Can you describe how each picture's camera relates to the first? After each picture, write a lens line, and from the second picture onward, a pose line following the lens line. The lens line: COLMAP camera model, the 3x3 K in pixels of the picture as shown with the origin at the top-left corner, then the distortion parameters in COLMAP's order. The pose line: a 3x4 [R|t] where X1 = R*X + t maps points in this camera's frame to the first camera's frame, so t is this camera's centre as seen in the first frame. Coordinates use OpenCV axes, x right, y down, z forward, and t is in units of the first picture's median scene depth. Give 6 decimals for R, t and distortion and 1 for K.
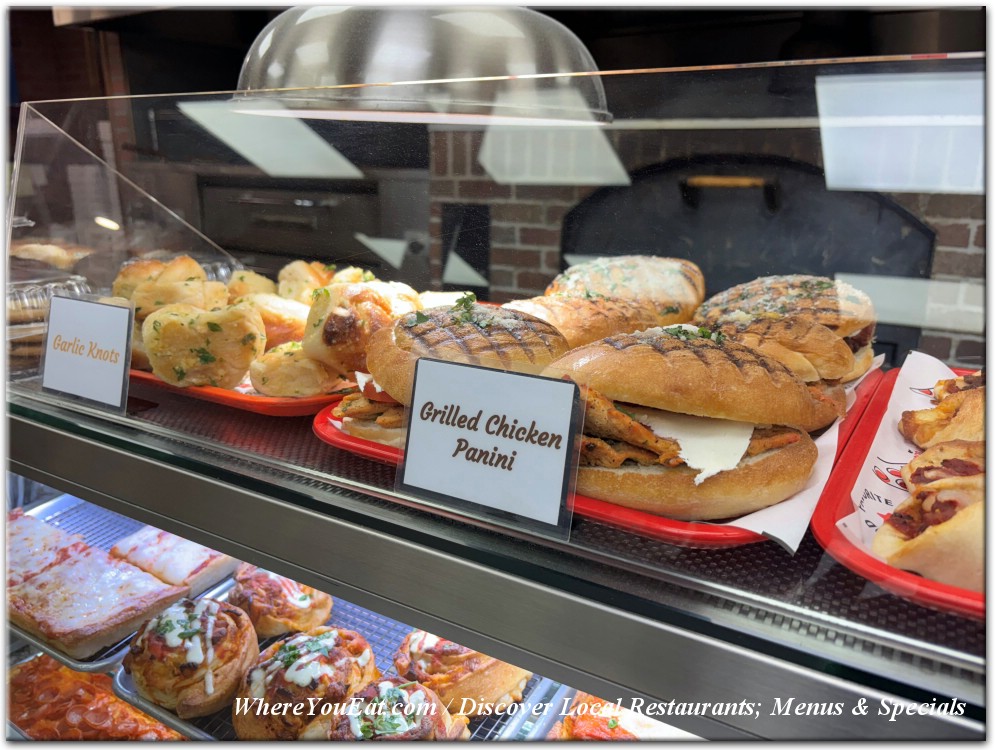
lens RADIAL K [[738.3, 0, 511.3], [0, 738.3, 390.7], [0, 0, 1]] dist [0.025057, -0.003086]
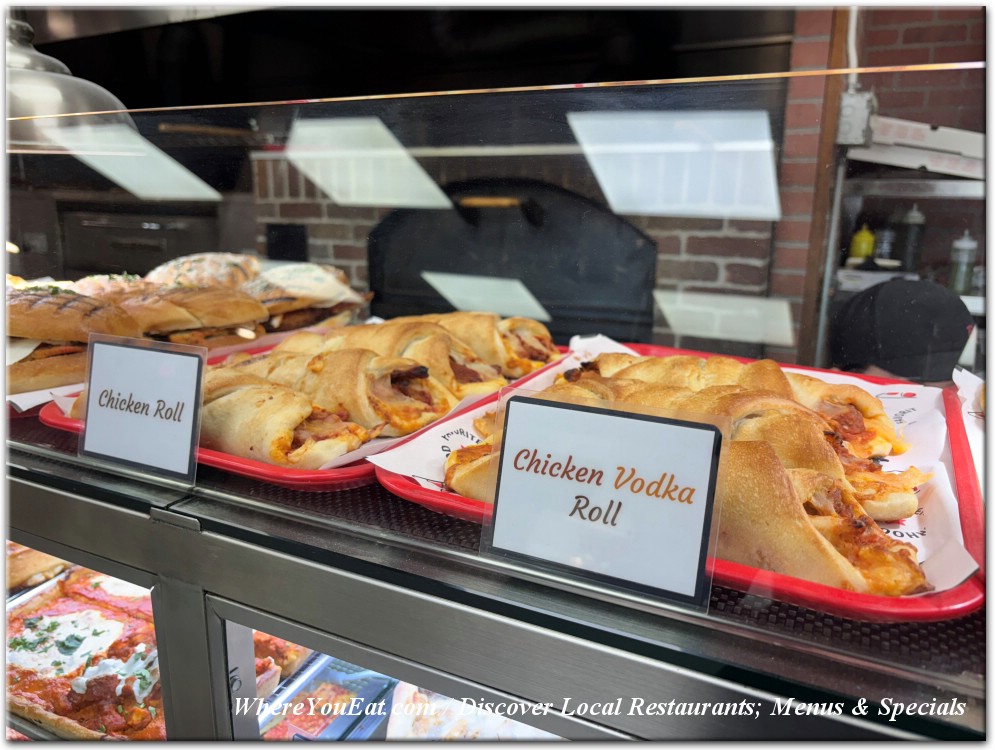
lens RADIAL K [[750.7, 0, 497.5], [0, 750.7, 375.0], [0, 0, 1]] dist [0.013647, -0.026594]
pose [[0.998860, -0.020961, 0.042880, 0.202707], [0.023286, 0.998244, -0.054472, 0.037874], [-0.041663, 0.055408, 0.997594, -0.107485]]
